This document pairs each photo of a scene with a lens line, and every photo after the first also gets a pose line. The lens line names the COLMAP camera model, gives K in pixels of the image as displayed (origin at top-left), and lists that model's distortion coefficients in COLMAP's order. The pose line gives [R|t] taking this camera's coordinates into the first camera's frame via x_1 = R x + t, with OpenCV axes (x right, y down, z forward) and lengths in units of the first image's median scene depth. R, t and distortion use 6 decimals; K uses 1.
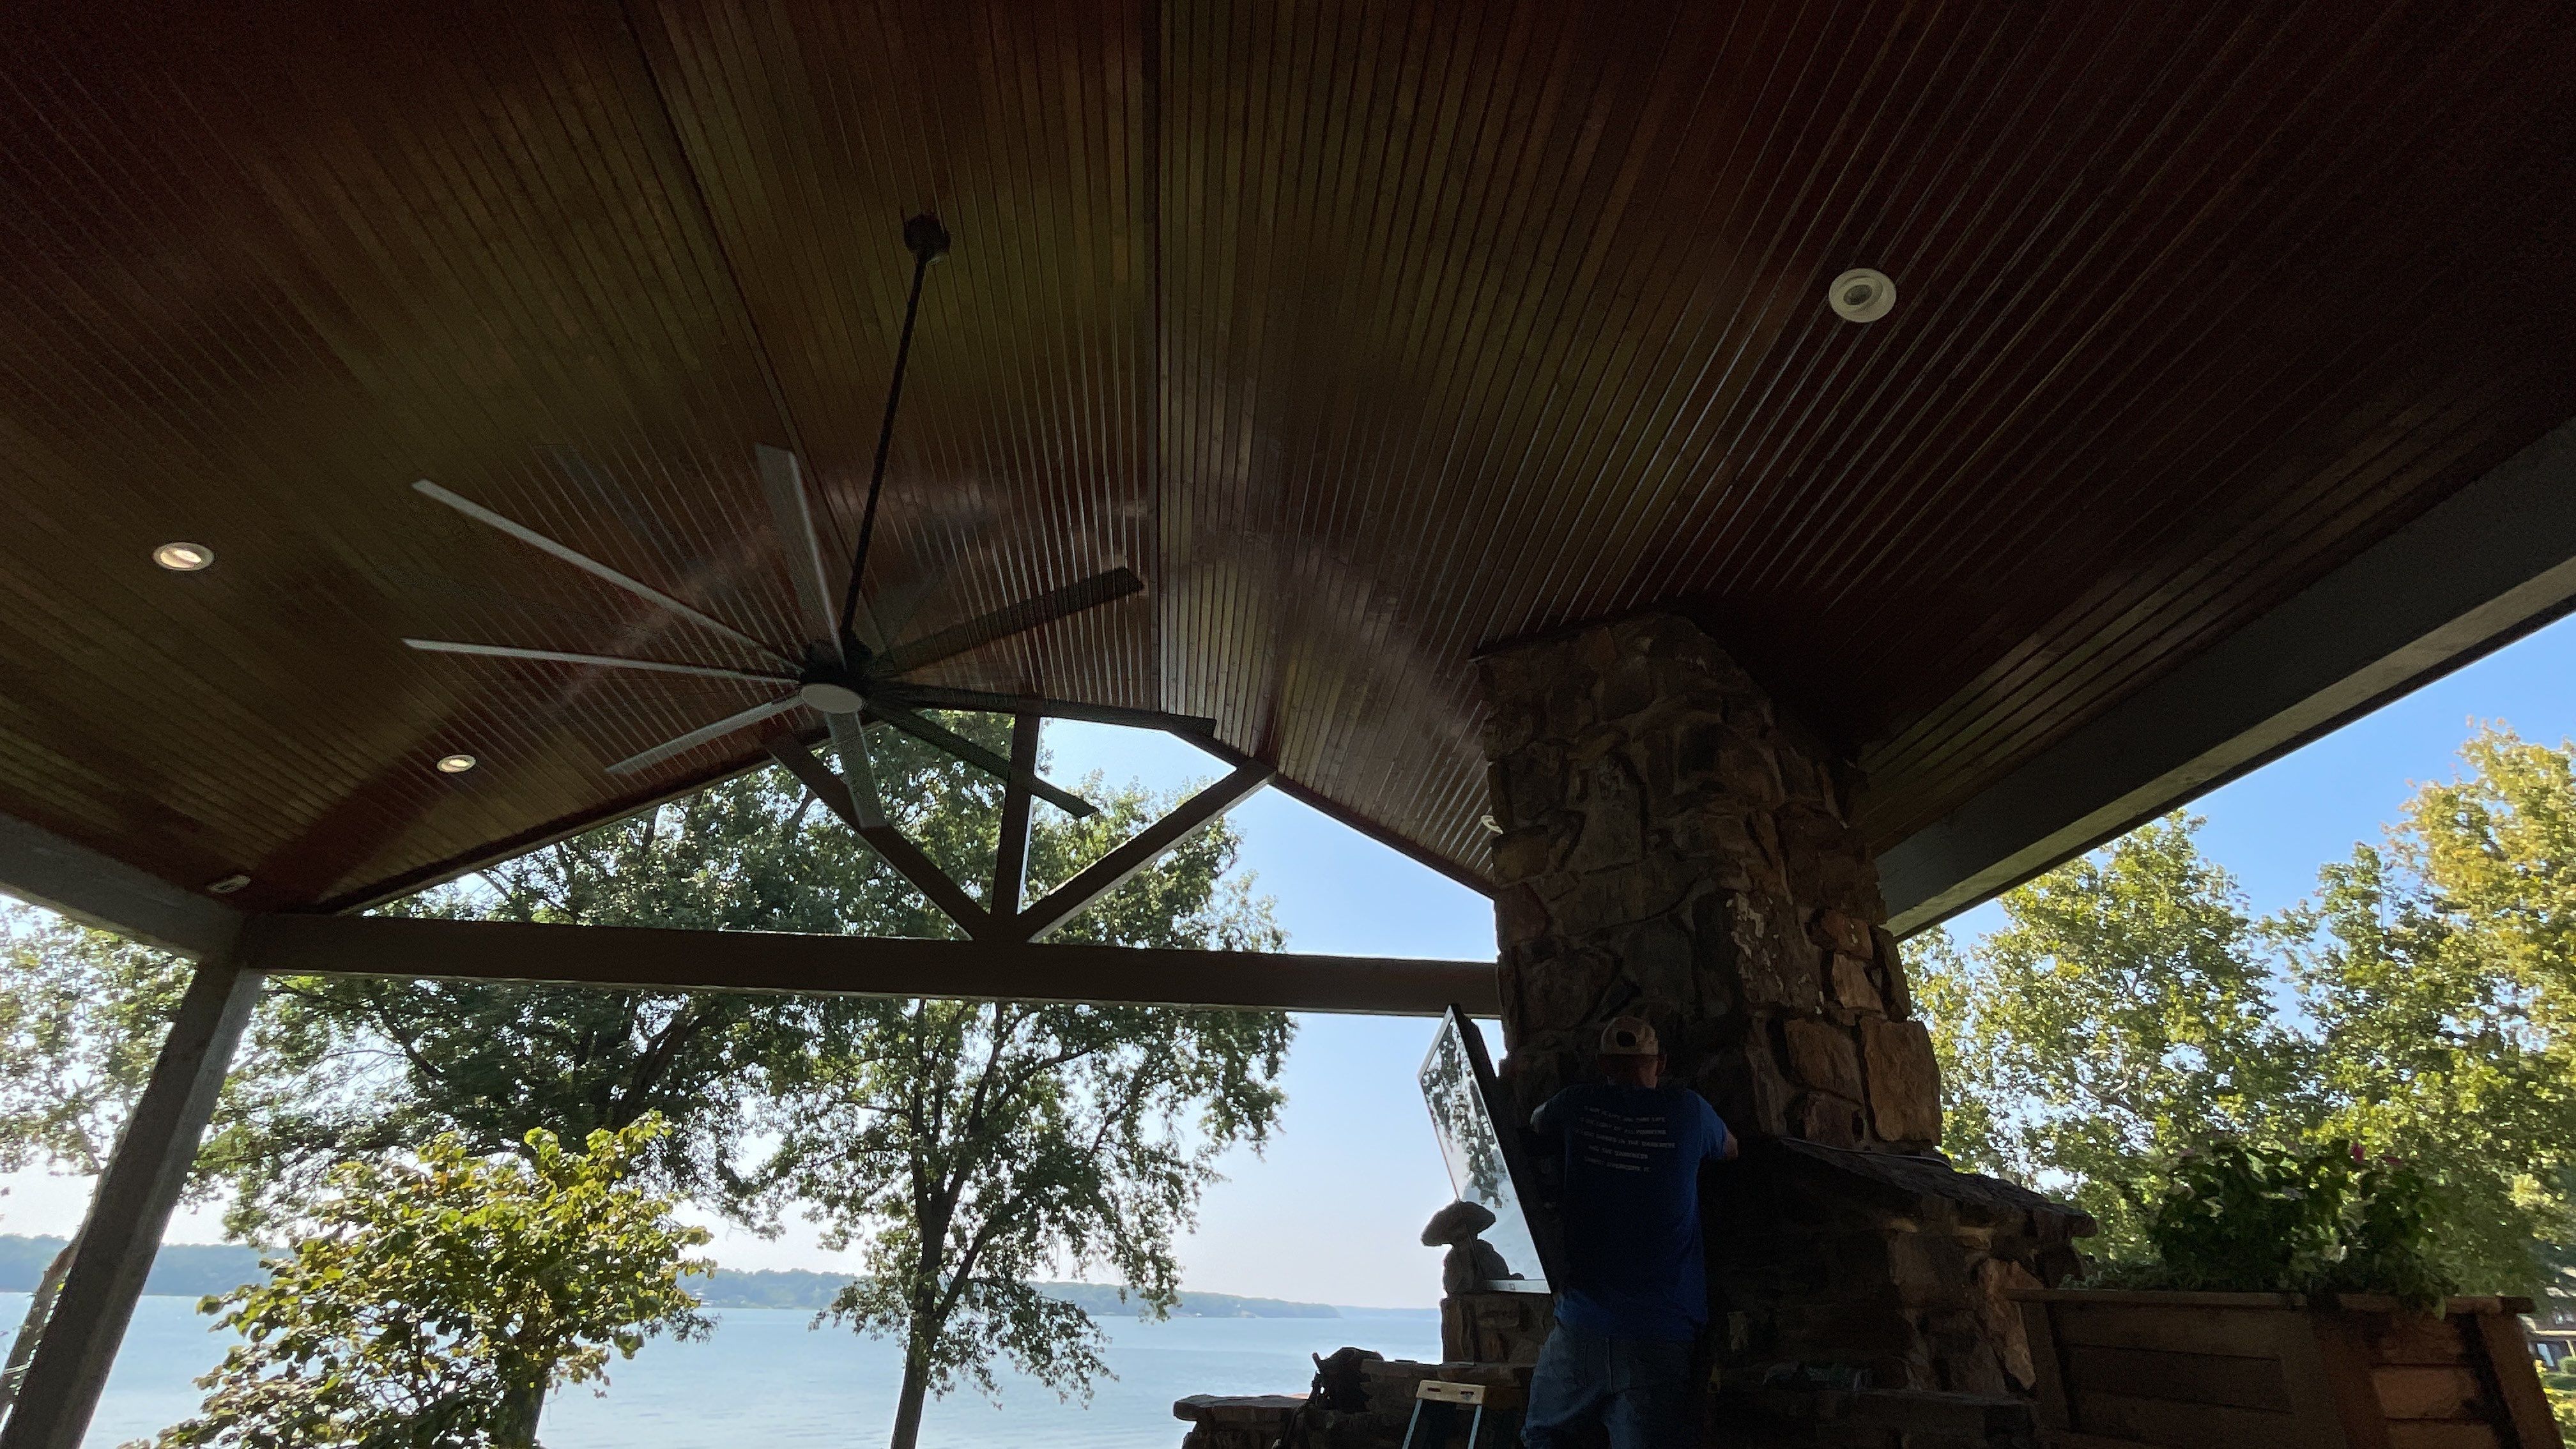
lens RADIAL K [[1210.8, 0, 1289.7], [0, 1210.8, 723.0], [0, 0, 1]] dist [-0.002983, 0.000301]
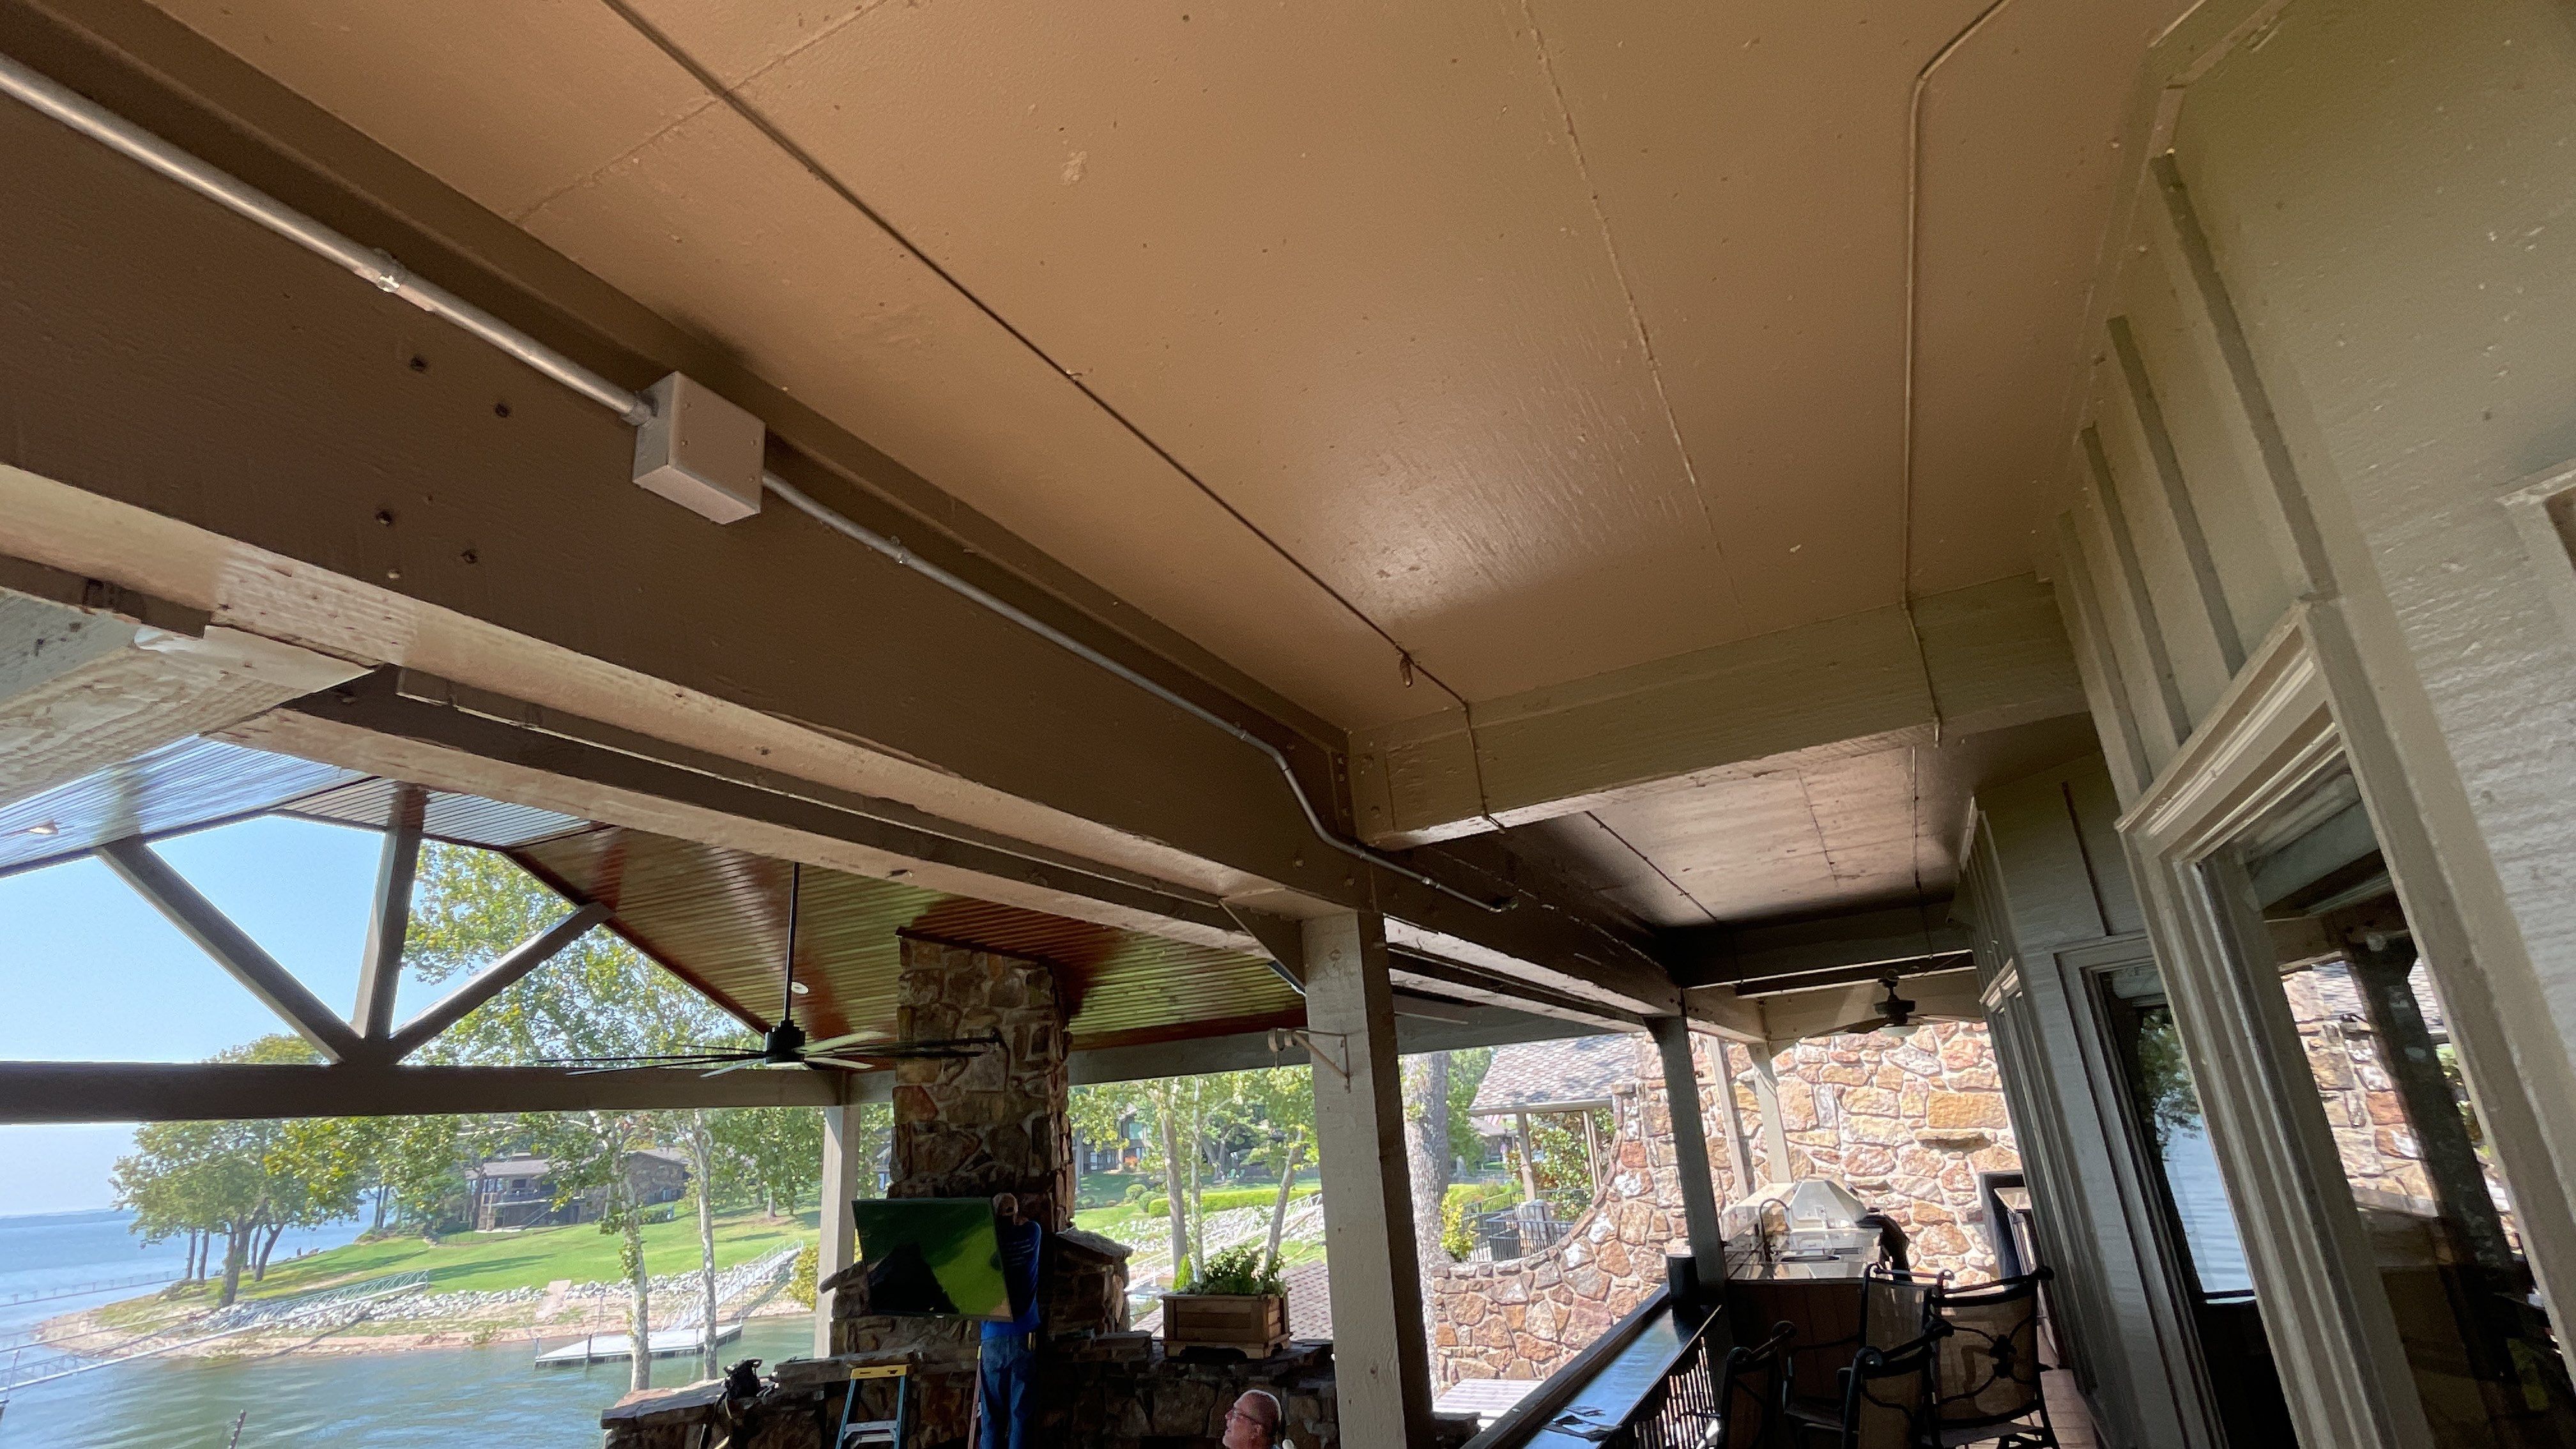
lens RADIAL K [[1210.8, 0, 1288.3], [0, 1210.8, 723.3], [0, 0, 1]] dist [-0.002983, 0.000301]
pose [[0.520155, 0.217974, 0.825788, -0.188483], [-0.300455, 0.951780, -0.061978, -0.072924], [-0.799478, -0.215874, 0.560565, -0.056449]]
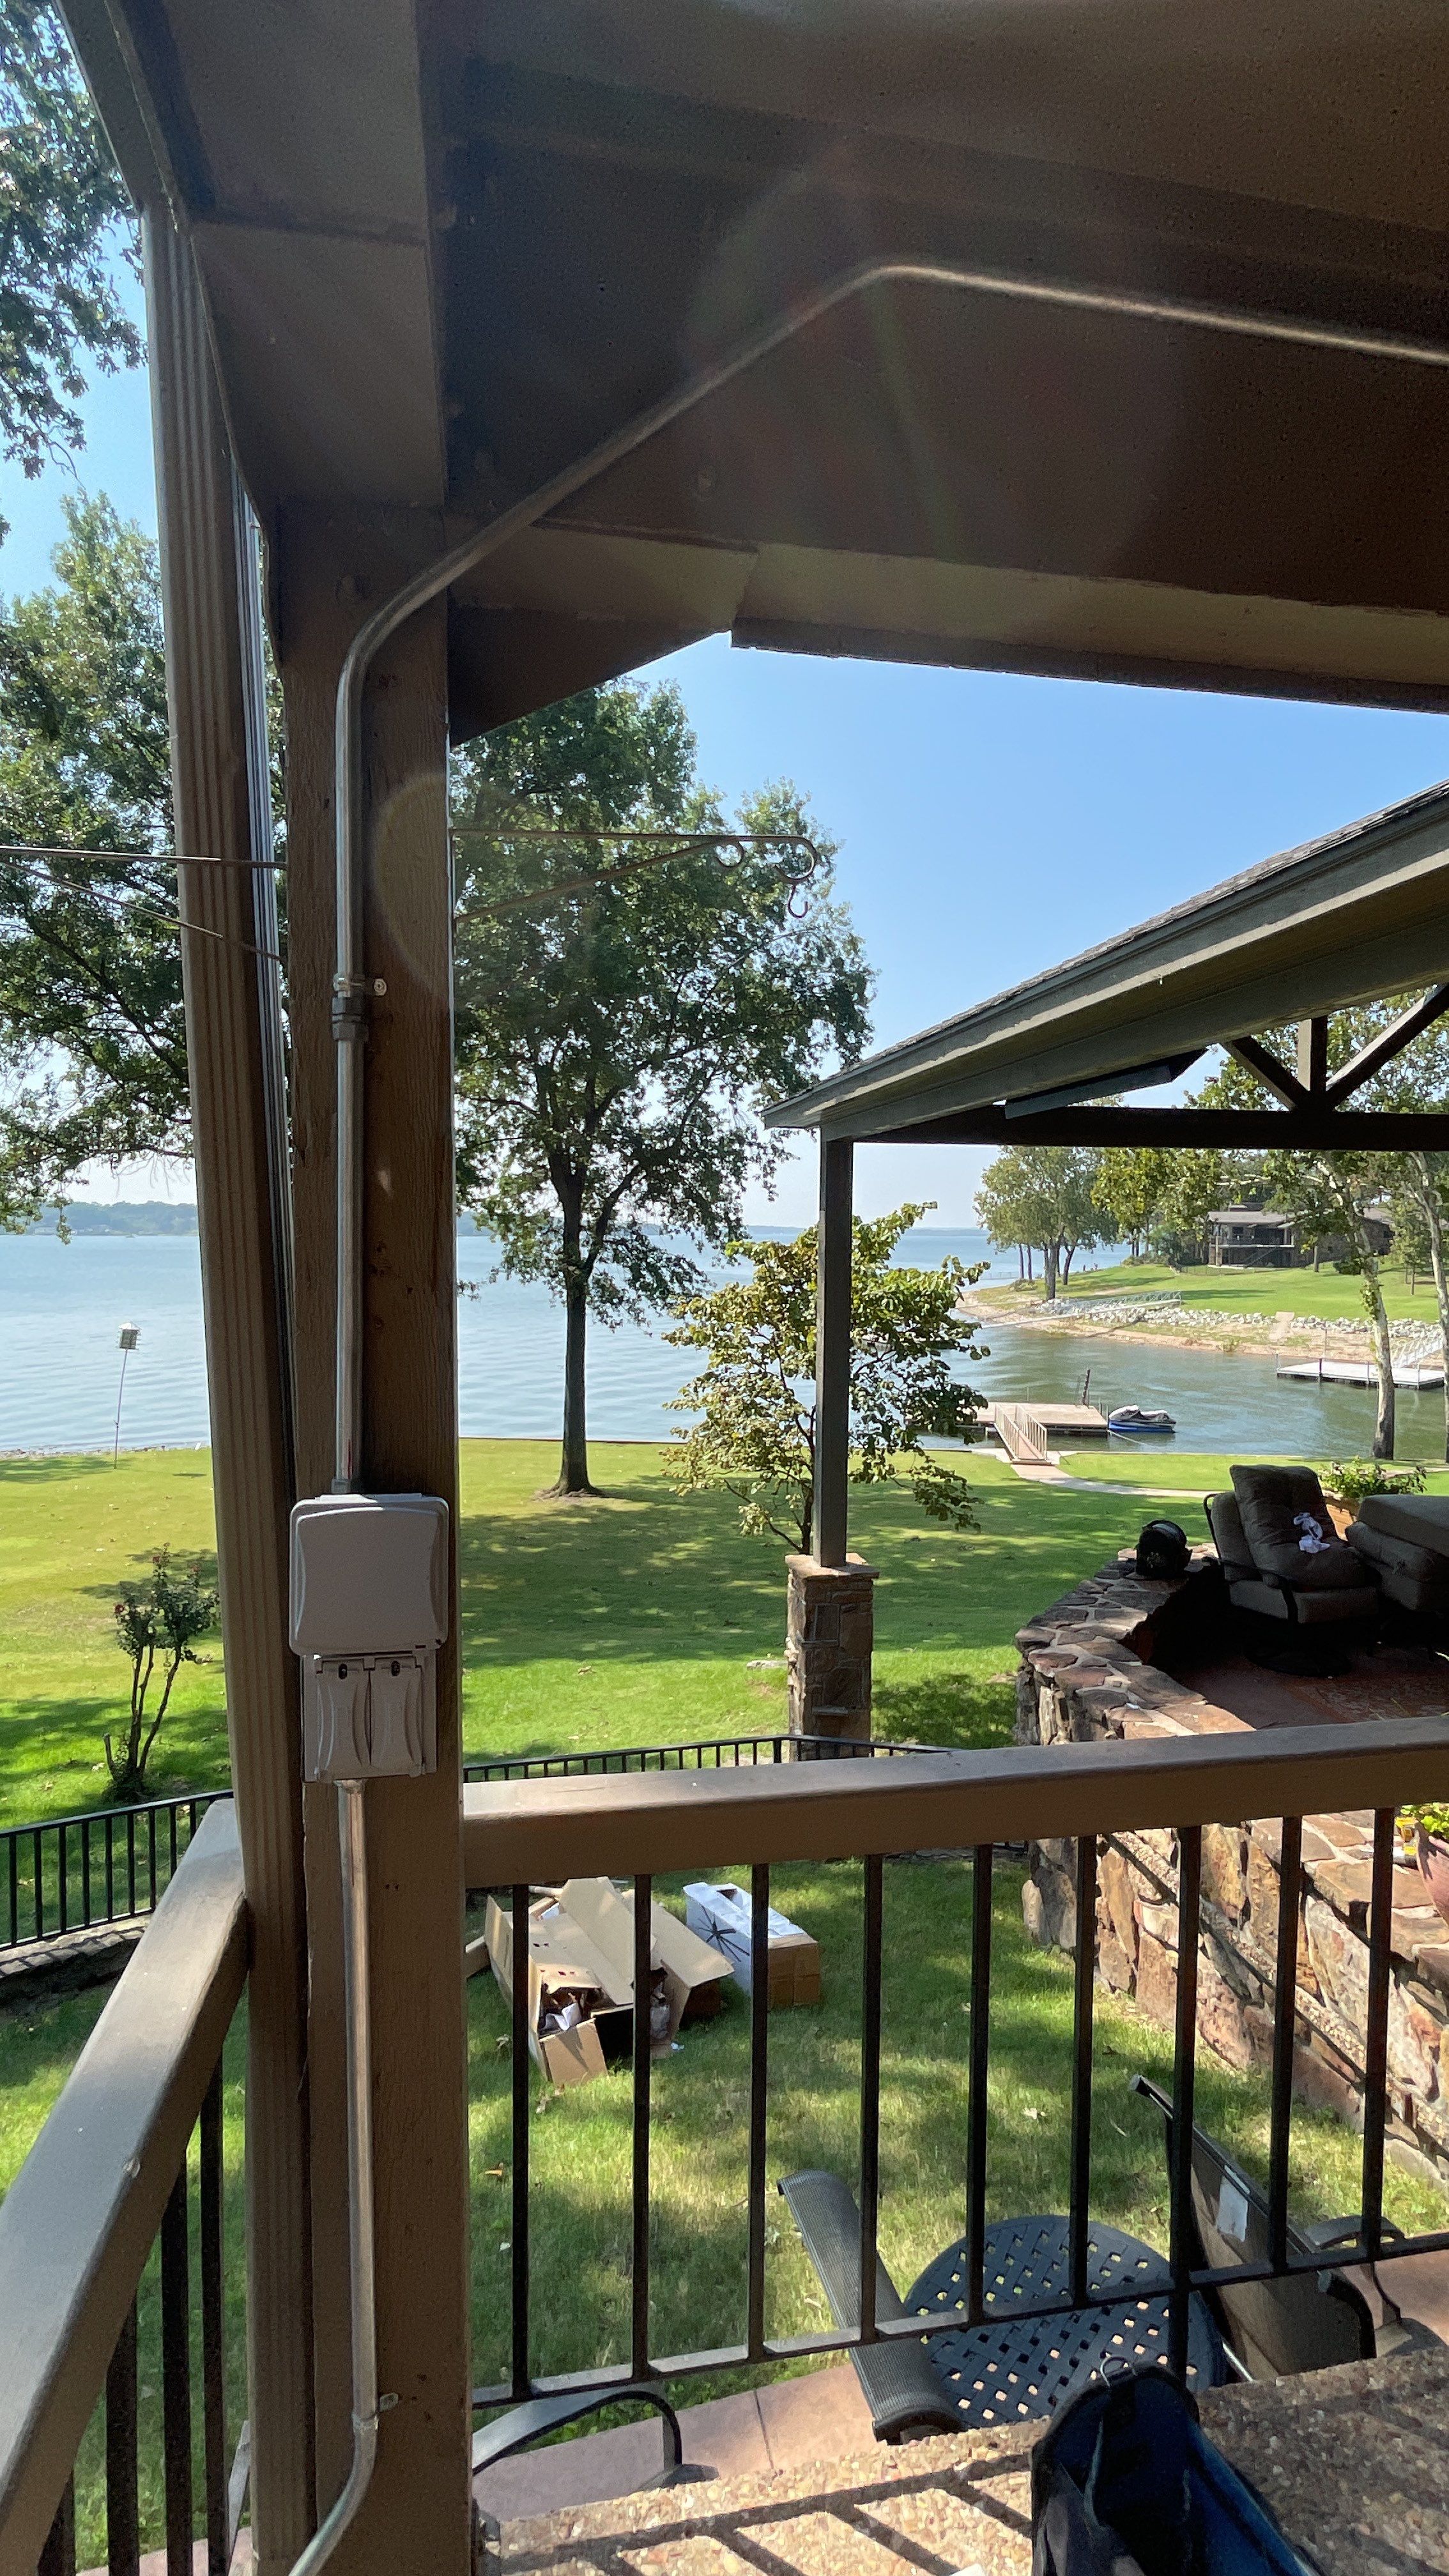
lens RADIAL K [[1210.8, 0, 727.3], [0, 1210.8, 1305.2], [0, 0, 1]] dist [-0.002983, 0.000301]
pose [[0.995439, -0.019564, 0.093373, -0.253454], [-0.029016, 0.870295, 0.491675, -0.072329], [-0.090881, -0.492142, 0.865758, -0.068788]]
